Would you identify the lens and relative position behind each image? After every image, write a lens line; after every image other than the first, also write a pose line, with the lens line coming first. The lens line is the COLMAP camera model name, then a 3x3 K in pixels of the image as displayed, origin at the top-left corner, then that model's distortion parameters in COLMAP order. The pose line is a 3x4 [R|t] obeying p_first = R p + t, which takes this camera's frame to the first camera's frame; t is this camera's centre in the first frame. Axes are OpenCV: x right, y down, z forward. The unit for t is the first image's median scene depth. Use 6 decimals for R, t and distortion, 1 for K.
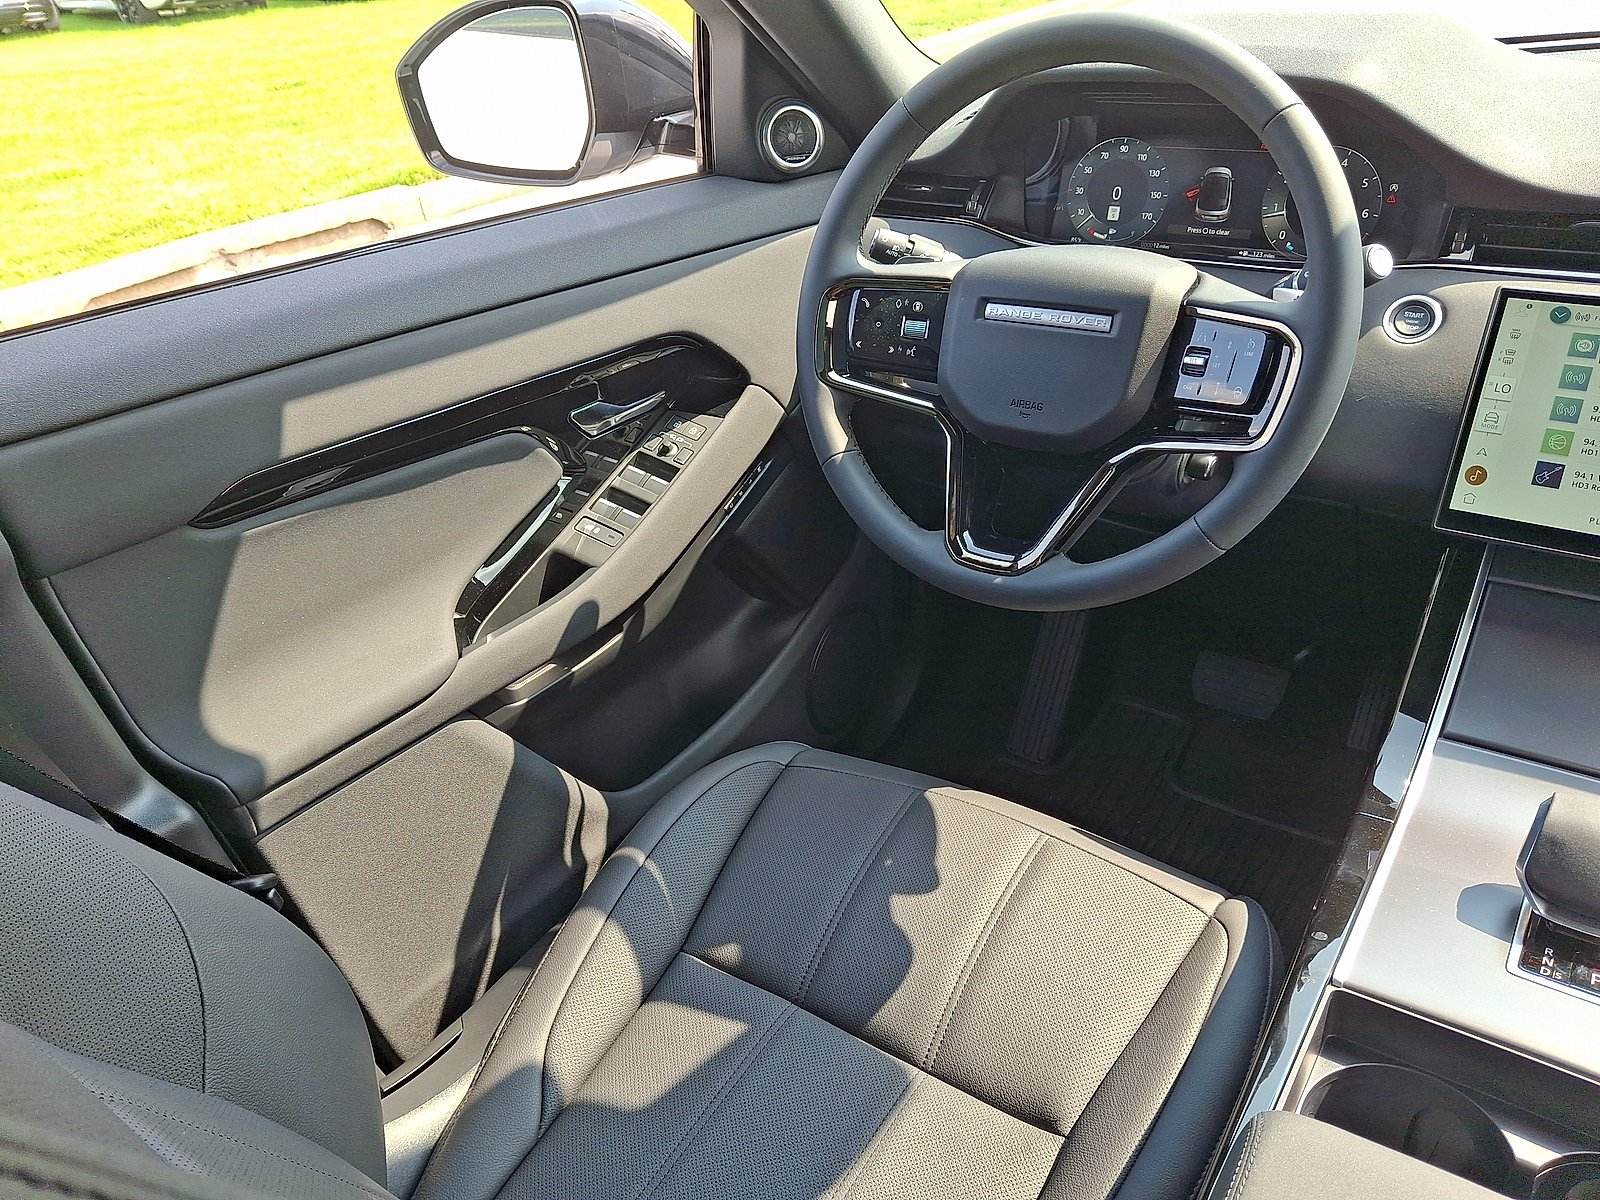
lens RADIAL K [[1178.9, 0, 801.6], [0, 1178.9, 639.0], [0, 0, 1]] dist [-0.000373, -0.002354]
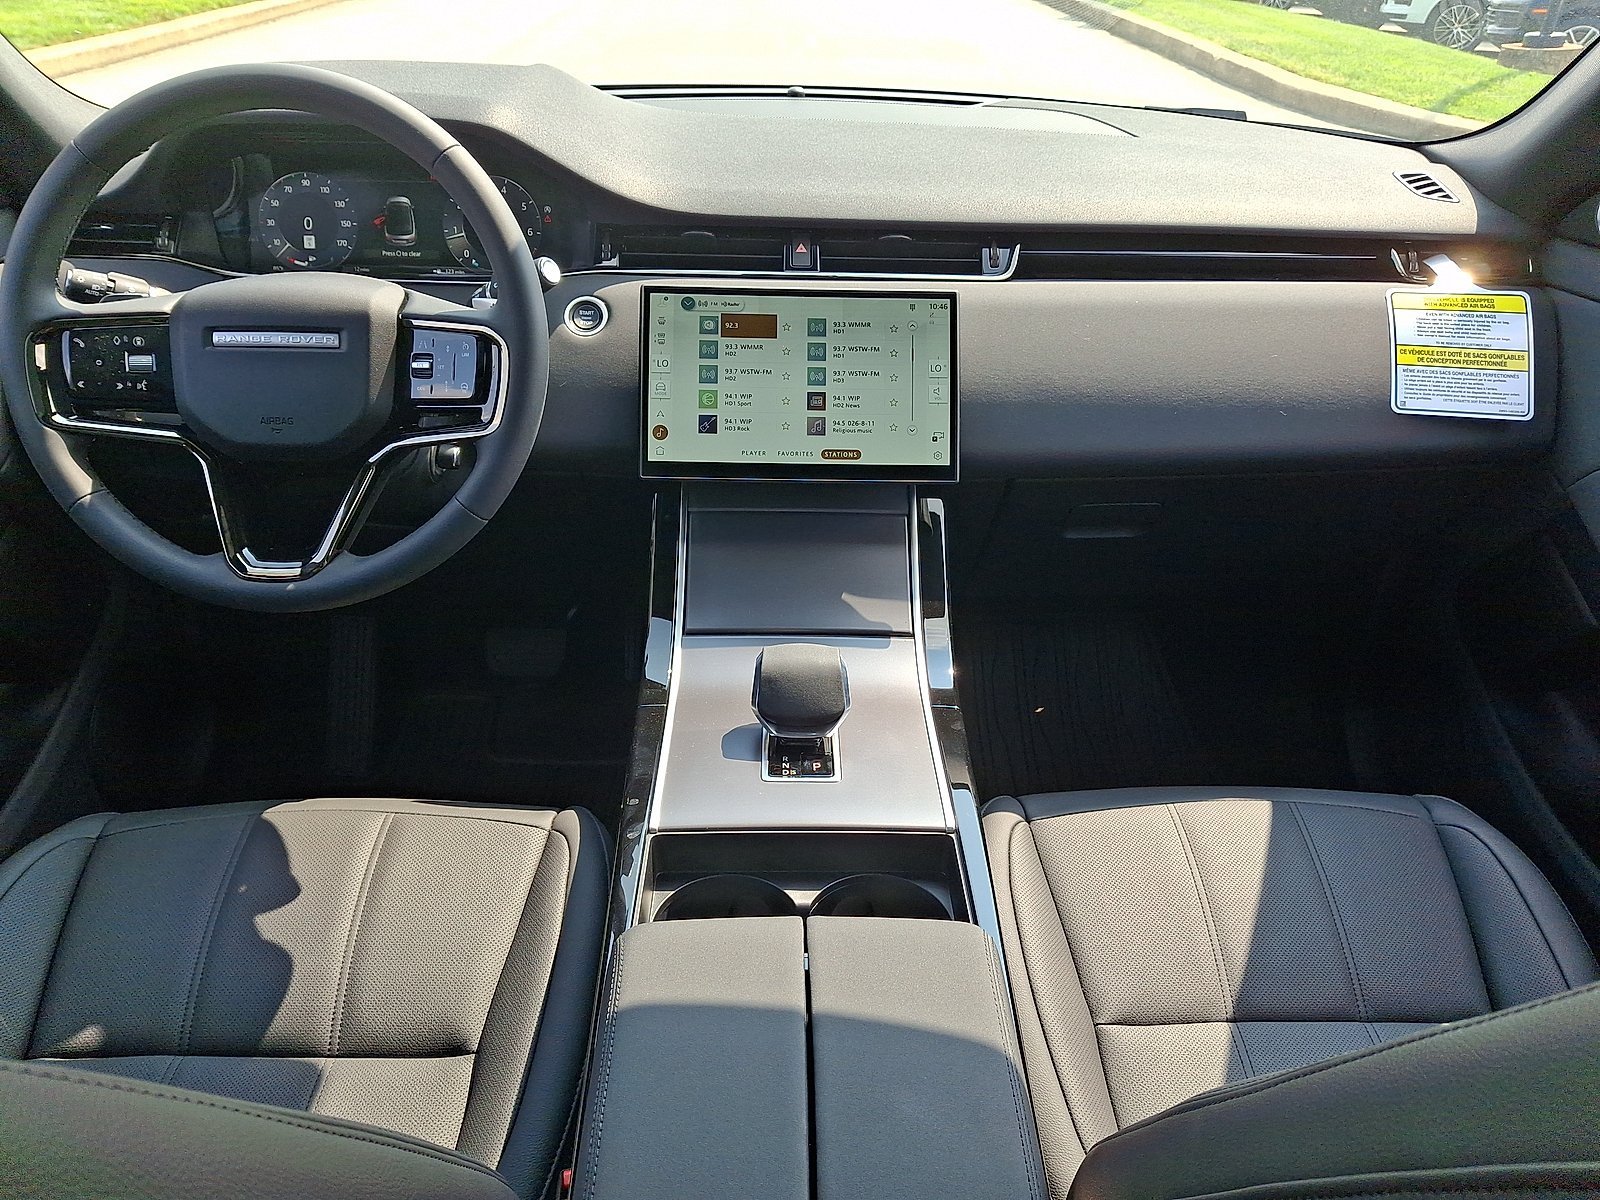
lens RADIAL K [[1193.4, 0, 770.1], [0, 1193.4, 603.8], [0, 0, 1]] dist [0.042102, -0.083191]
pose [[0.817470, -0.208186, 0.537030, -0.056457], [0.235777, 0.971645, 0.017769, 0.043585], [-0.525502, 0.112094, 0.843376, -0.118723]]
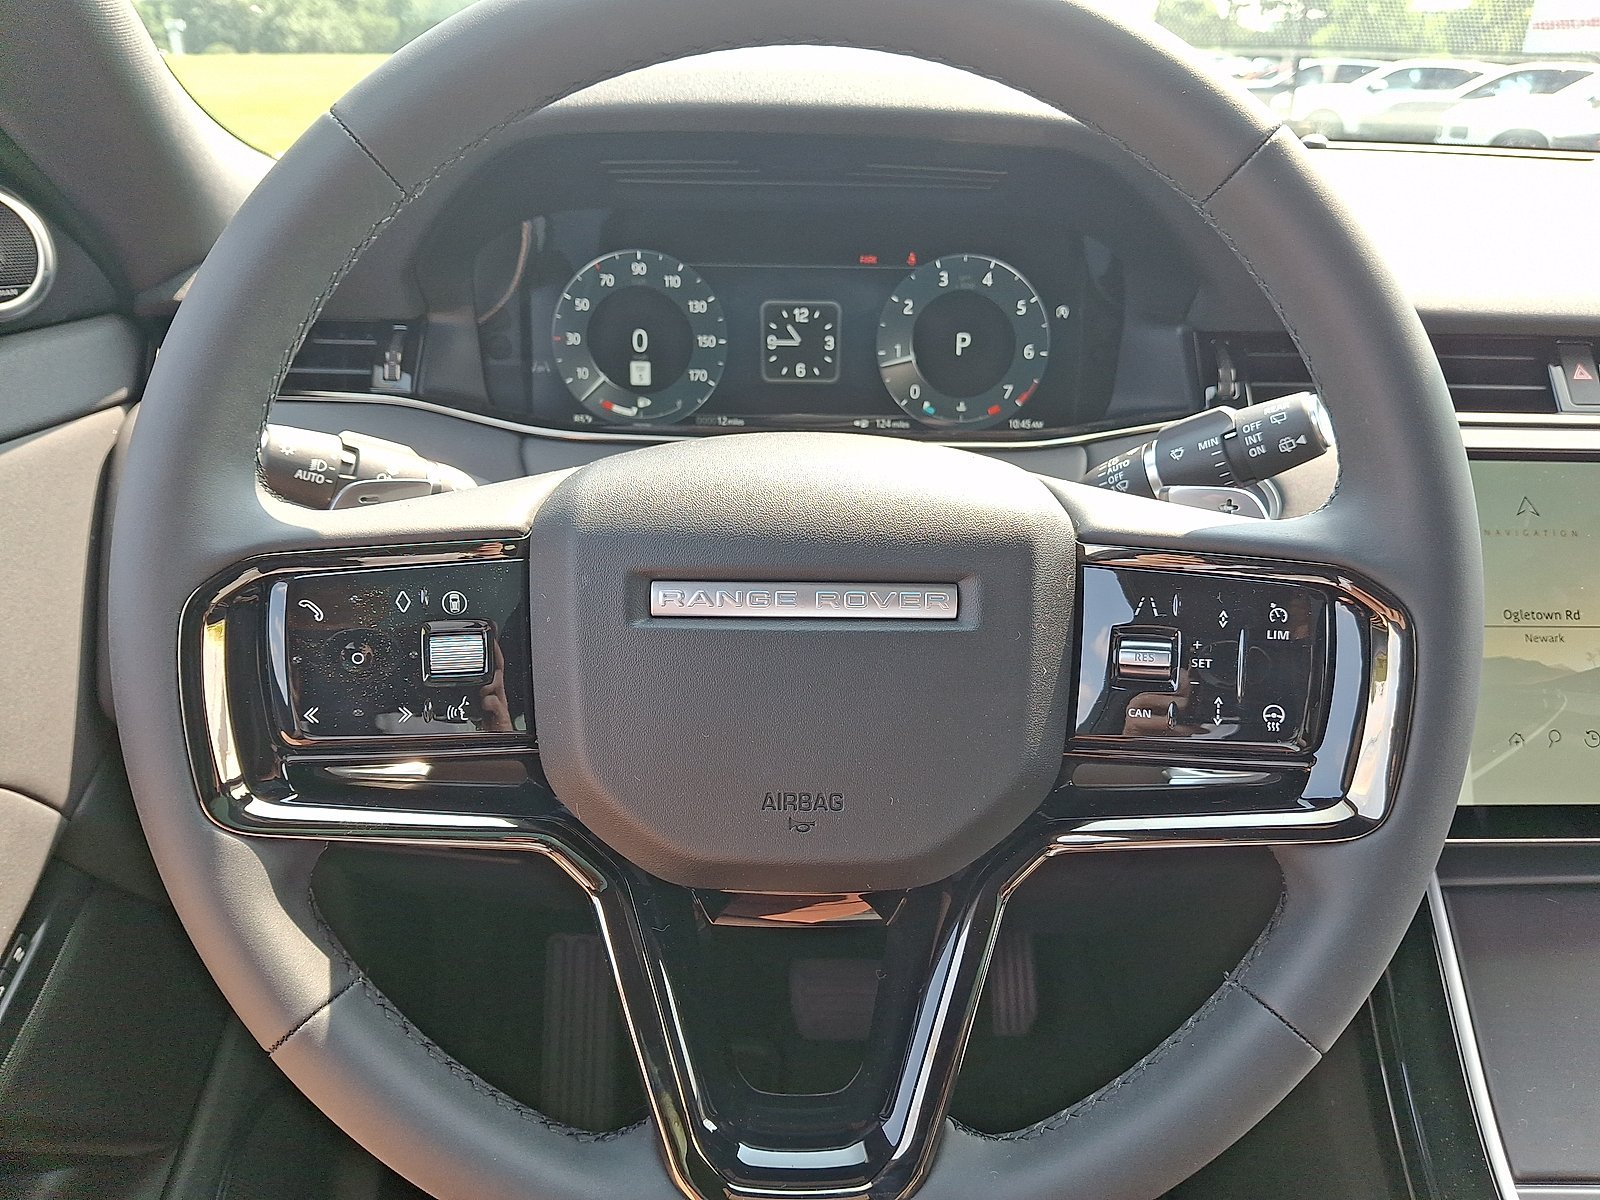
lens RADIAL K [[1230.4, 0, 802.0], [0, 1230.4, 624.1], [0, 0, 1]] dist [0.251976, -0.443453]
pose [[0.826921, -0.157482, 0.539816, -0.039452], [0.237344, 0.968028, -0.081172, -0.208993], [-0.509774, 0.195245, 0.837860, 0.566452]]
